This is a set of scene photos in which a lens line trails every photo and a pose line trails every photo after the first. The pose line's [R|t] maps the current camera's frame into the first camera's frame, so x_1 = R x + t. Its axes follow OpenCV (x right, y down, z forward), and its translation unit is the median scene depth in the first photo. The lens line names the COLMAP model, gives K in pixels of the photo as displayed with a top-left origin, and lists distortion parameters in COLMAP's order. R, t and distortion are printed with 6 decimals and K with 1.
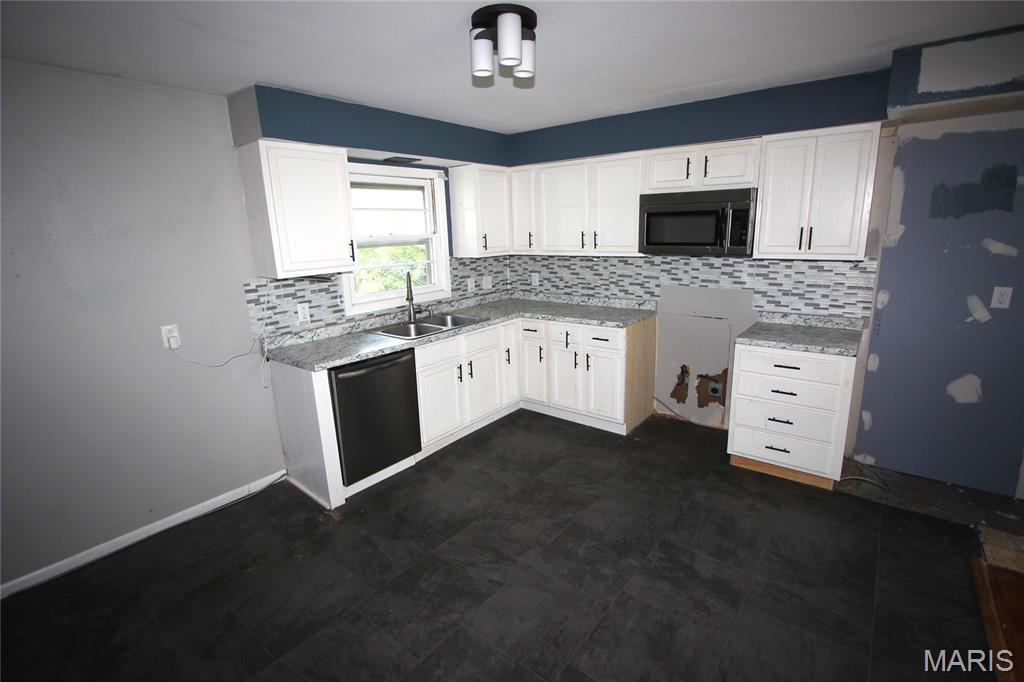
lens RADIAL K [[472.5, 0, 519.7], [0, 472.5, 336.0], [0, 0, 1]] dist [-0.020461, 0.000225]
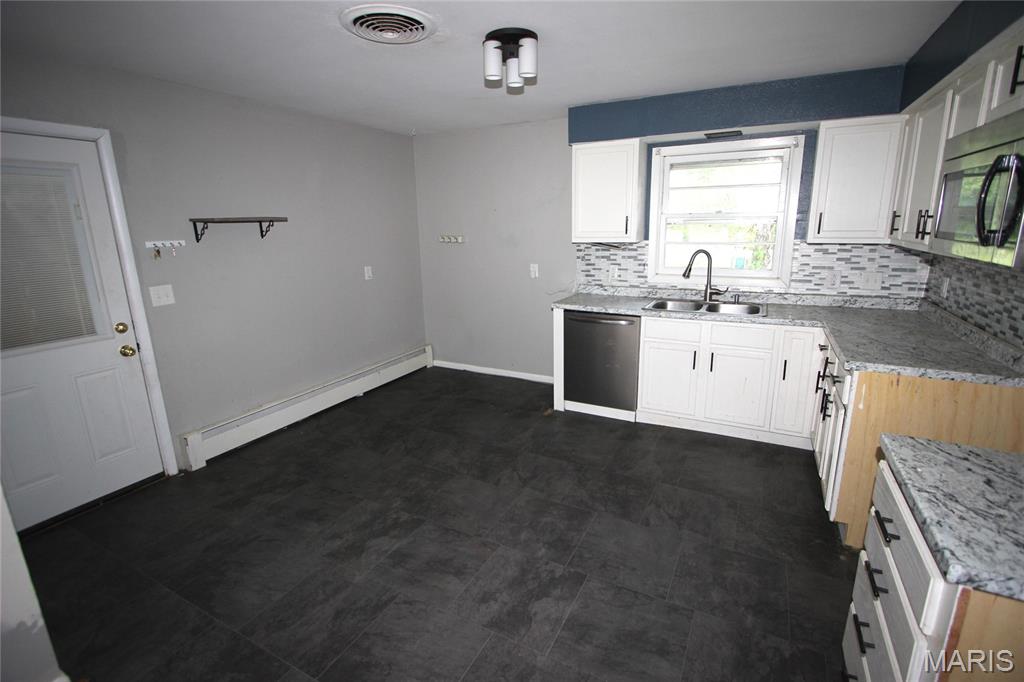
lens RADIAL K [[472.5, 0, 519.7], [0, 472.5, 336.0], [0, 0, 1]] dist [-0.020461, 0.000225]
pose [[0.184109, 0.257590, -0.948552, 0.763570], [-0.206398, 0.953664, 0.218918, -0.112882], [0.960991, 0.155475, 0.228744, 0.480856]]
